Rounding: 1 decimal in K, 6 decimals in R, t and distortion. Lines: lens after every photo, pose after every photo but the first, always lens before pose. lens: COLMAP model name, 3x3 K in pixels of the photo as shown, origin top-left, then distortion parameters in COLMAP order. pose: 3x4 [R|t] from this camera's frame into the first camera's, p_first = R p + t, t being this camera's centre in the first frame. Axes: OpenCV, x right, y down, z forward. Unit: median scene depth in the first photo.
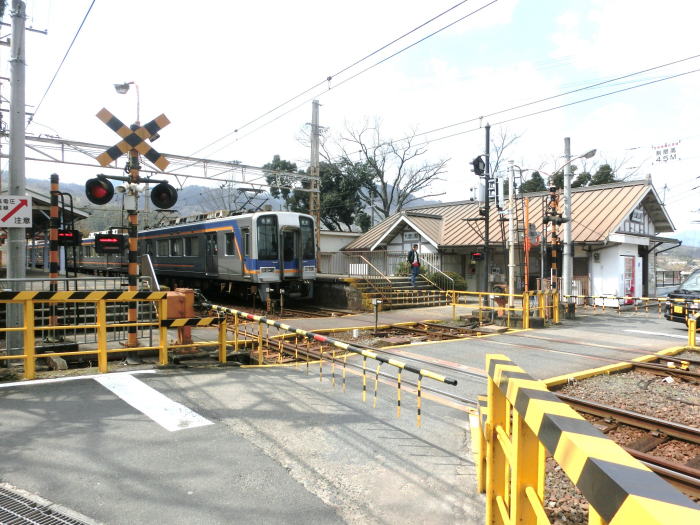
lens RADIAL K [[495.3, 0, 350.0], [0, 495.3, 262.5], [0, 0, 1]] dist [-0.008936, -0.001130]
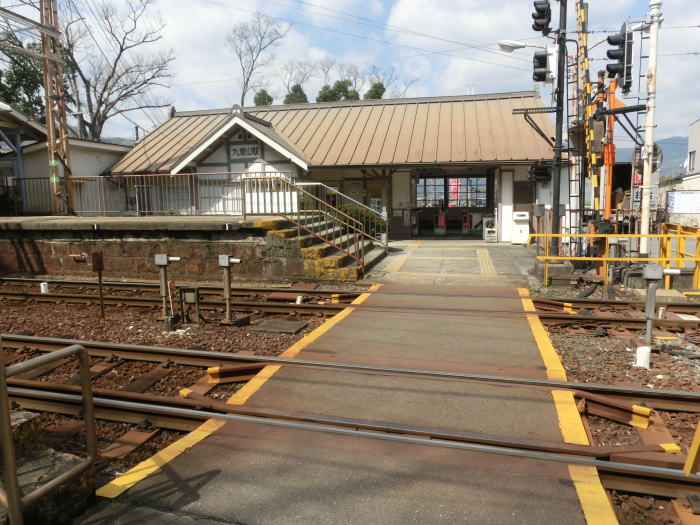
lens RADIAL K [[495.3, 0, 350.0], [0, 495.3, 262.5], [0, 0, 1]] dist [-0.008936, -0.001130]
pose [[0.773506, -0.107175, 0.624662, -0.183649], [0.022939, 0.989687, 0.141399, 0.002270], [-0.633374, -0.095044, 0.767987, 0.392696]]
